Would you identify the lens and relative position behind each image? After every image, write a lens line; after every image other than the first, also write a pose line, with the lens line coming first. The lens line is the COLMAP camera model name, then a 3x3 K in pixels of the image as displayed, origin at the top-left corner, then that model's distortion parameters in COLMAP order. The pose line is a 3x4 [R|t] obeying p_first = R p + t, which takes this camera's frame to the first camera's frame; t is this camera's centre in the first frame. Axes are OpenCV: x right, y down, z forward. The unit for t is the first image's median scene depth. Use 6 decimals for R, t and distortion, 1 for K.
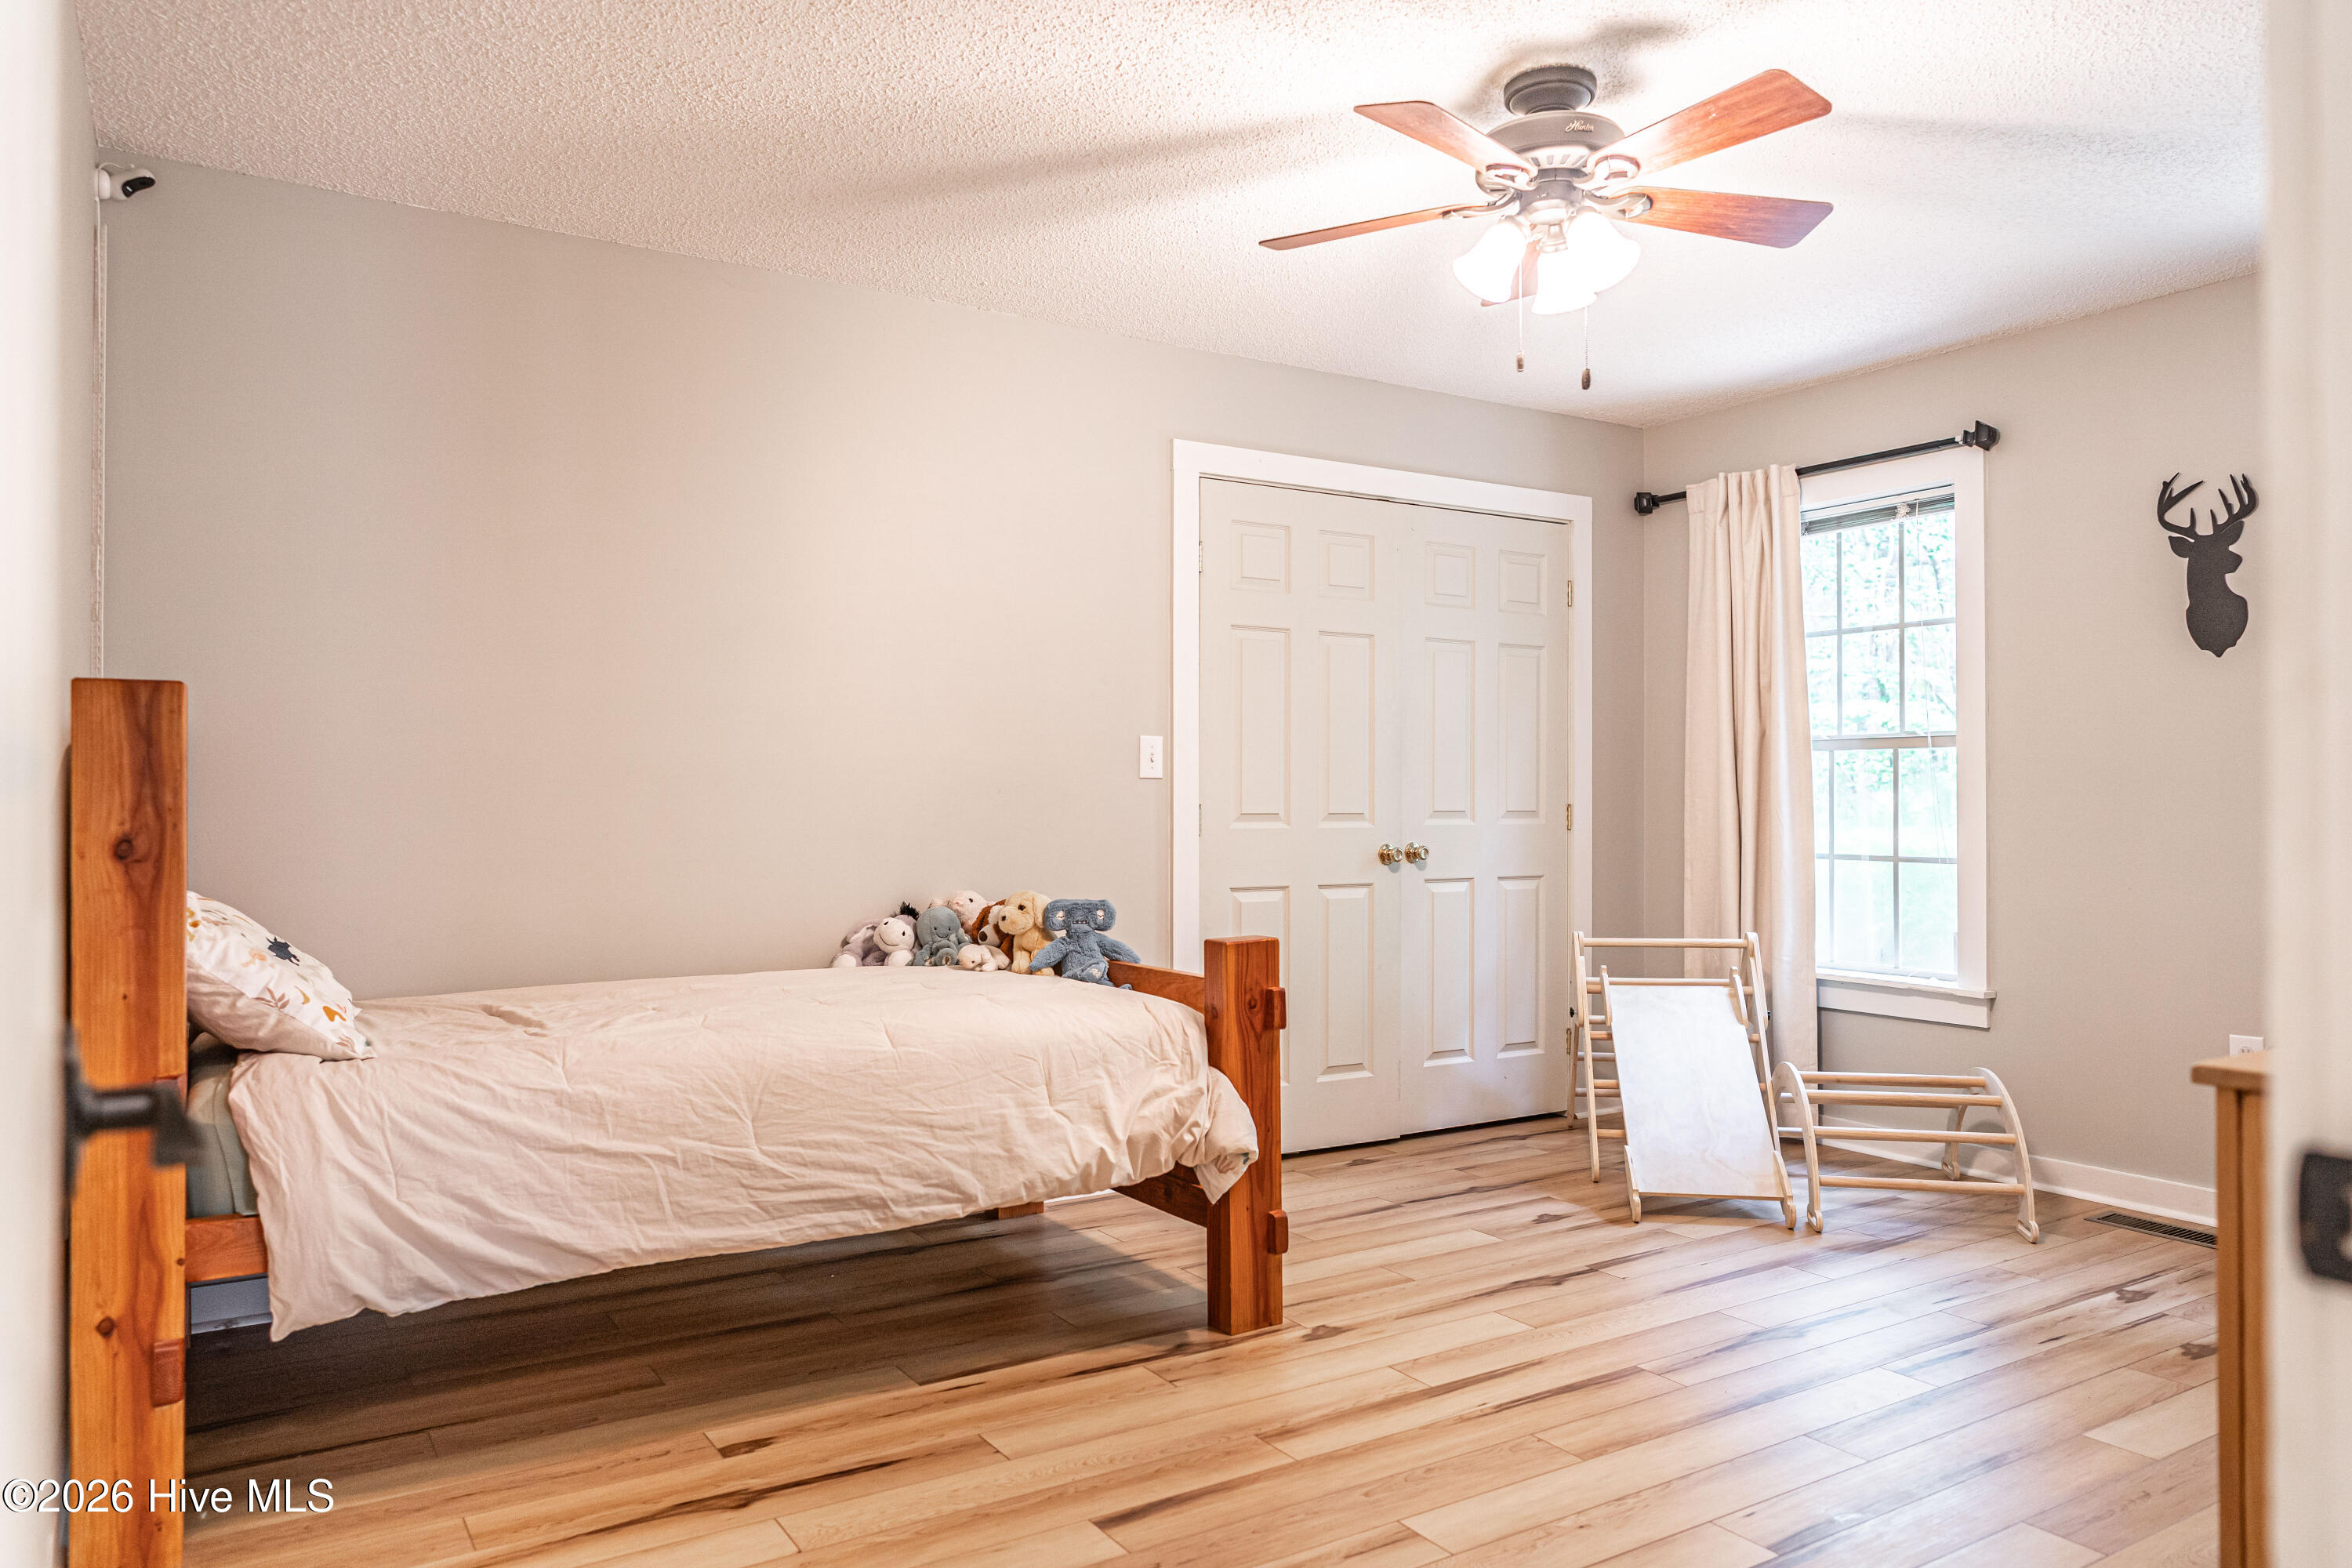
lens RADIAL K [[1563.9, 0, 1176.0], [0, 1563.9, 784.0], [0, 0, 1]] dist [-0.029910, -0.001005]
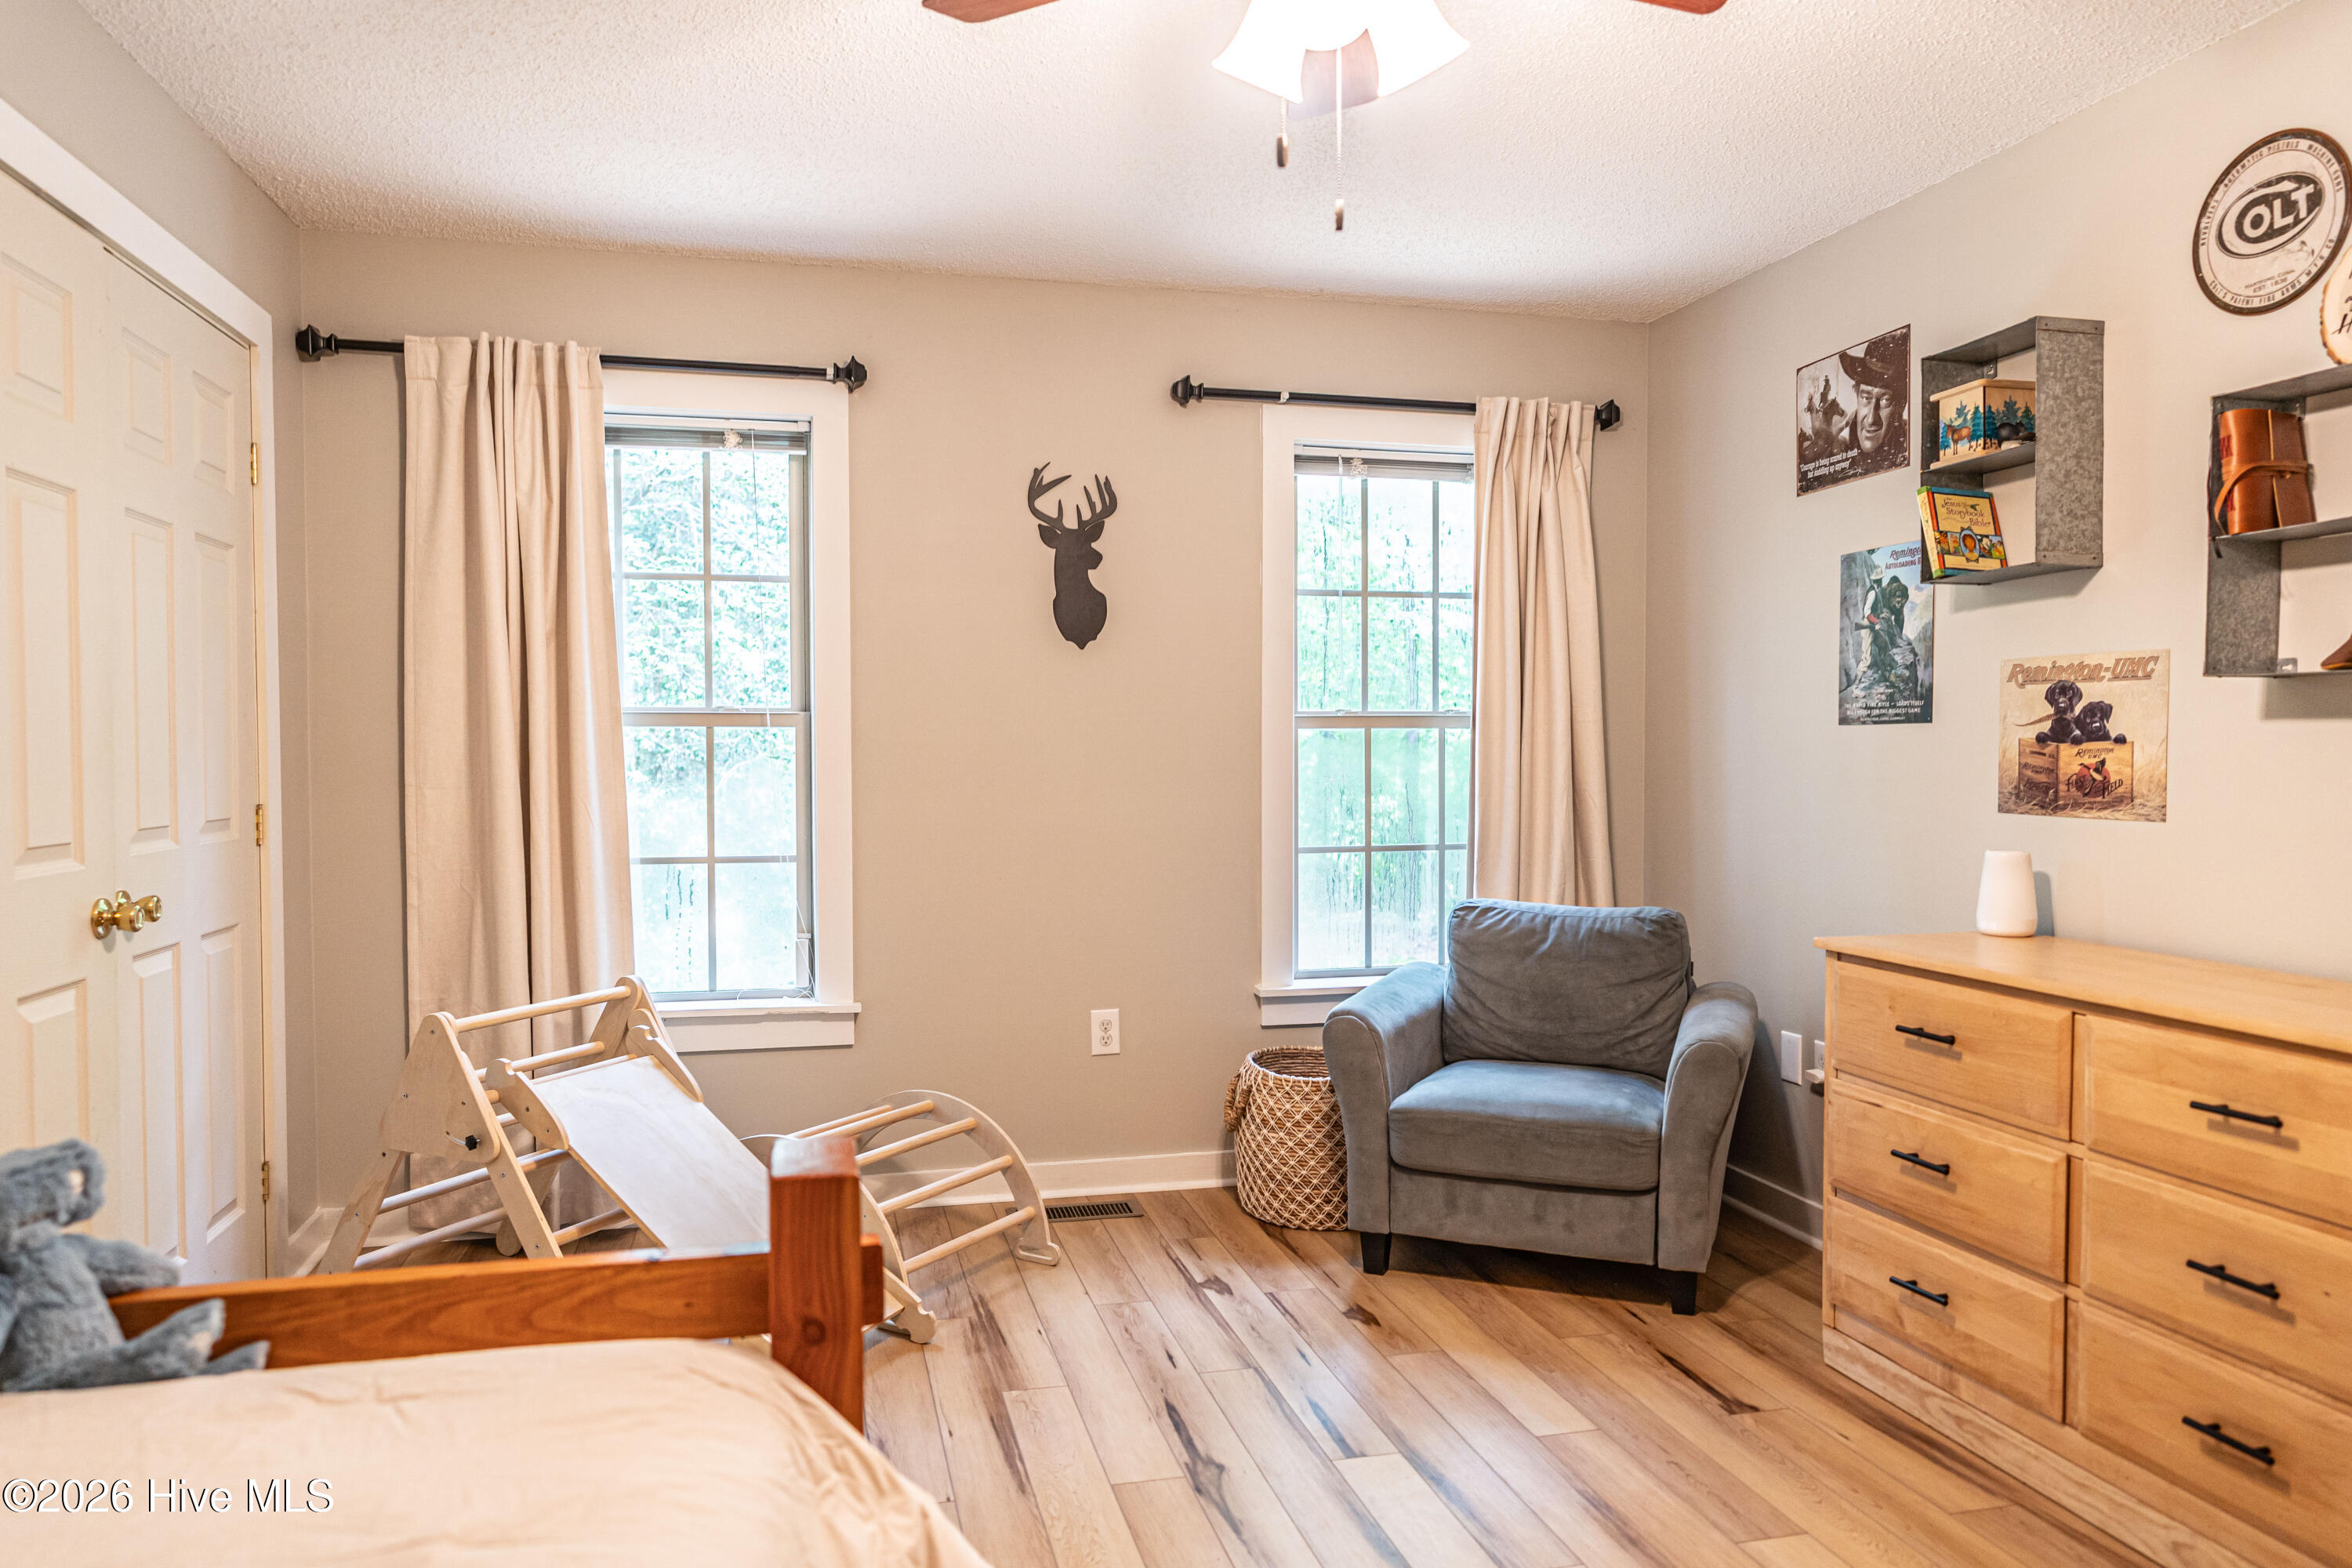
lens RADIAL K [[1561.4, 0, 1184.3], [0, 1561.4, 786.3], [0, 0, 1]] dist [-0.000982, -0.001753]
pose [[0.305374, -0.025455, 0.951892, -0.297570], [-0.010671, 0.999488, 0.030151, -0.022233], [-0.952173, -0.019365, 0.304946, 0.601862]]
